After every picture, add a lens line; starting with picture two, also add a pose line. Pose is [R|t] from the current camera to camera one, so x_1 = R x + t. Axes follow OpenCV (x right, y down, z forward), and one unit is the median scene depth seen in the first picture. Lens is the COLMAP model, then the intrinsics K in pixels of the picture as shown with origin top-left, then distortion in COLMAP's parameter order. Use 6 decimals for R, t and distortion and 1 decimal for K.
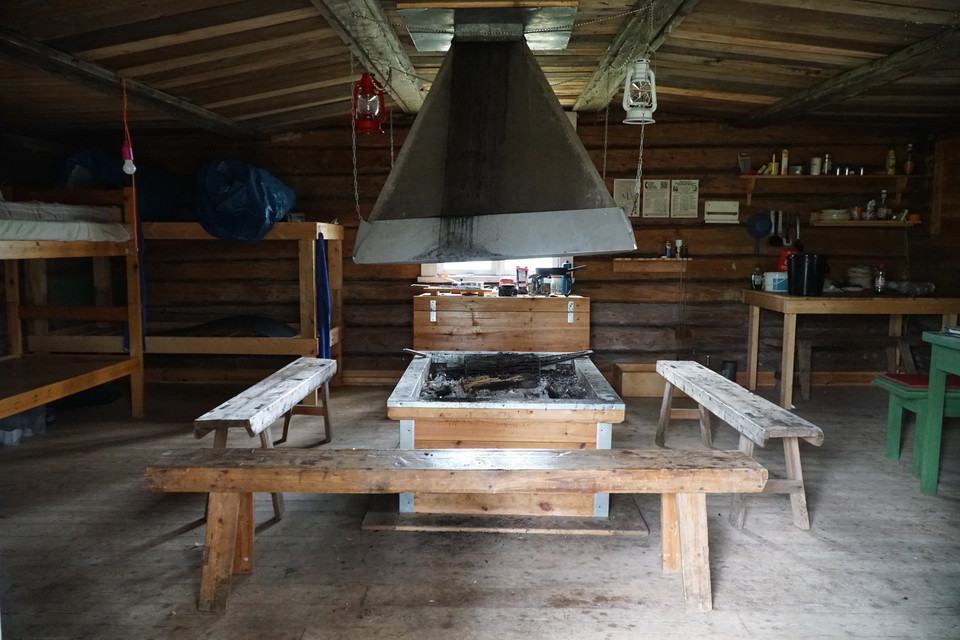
lens RADIAL K [[761.2, 0, 479.6], [0, 761.2, 321.0], [0, 0, 1]] dist [0.004698, -0.015456]
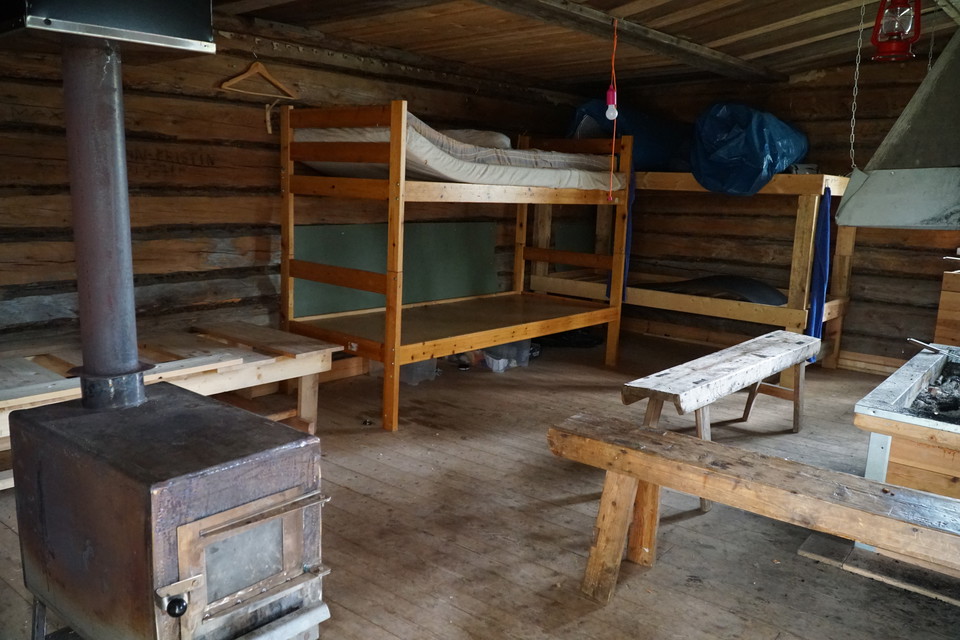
lens RADIAL K [[761.2, 0, 479.7], [0, 761.2, 320.3], [0, 0, 1]] dist [0.004698, -0.015456]
pose [[0.782698, 0.132221, -0.608196, 0.029423], [-0.097577, 0.991159, 0.089904, -0.009222], [0.614706, -0.011022, 0.788680, 0.114129]]
